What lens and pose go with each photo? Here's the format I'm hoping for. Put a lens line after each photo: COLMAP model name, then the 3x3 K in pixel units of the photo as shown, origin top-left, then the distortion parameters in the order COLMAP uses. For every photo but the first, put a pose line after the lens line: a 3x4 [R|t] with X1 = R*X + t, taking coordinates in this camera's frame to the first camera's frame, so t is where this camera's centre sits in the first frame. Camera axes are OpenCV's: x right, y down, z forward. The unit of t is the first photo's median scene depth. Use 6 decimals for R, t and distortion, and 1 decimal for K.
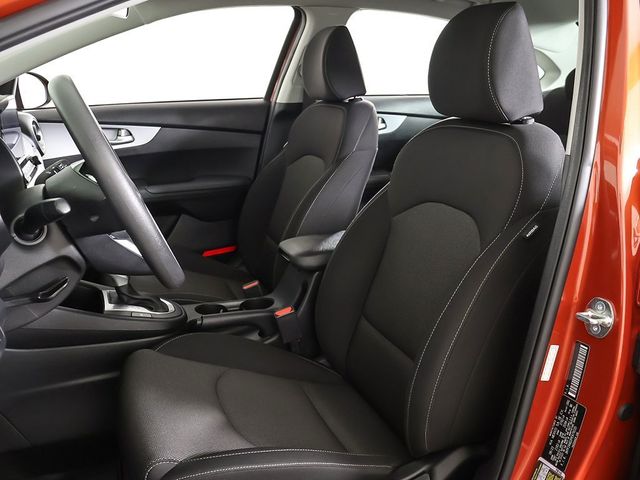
lens RADIAL K [[607.8, 0, 320.0], [0, 607.8, 240.0], [0, 0, 1]] dist [0.010943, 0.004464]
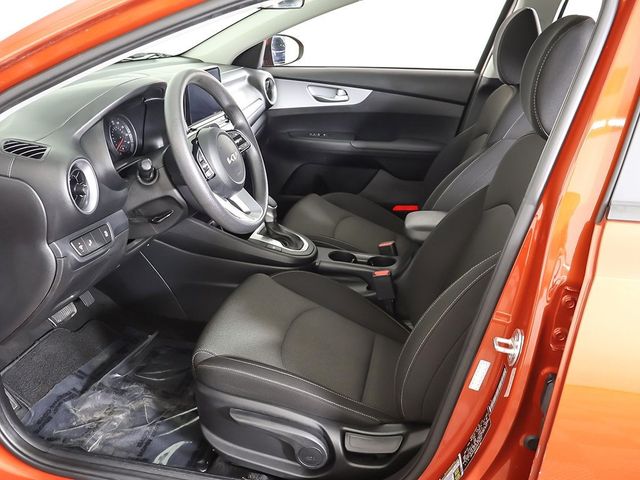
lens RADIAL K [[607.8, 0, 320.0], [0, 607.8, 240.0], [0, 0, 1]] dist [0.010943, 0.004464]
pose [[0.843165, 0.221237, -0.490028, 0.278108], [-0.170466, 0.974396, 0.146607, -0.065430], [0.509916, -0.040080, 0.859290, -0.031535]]
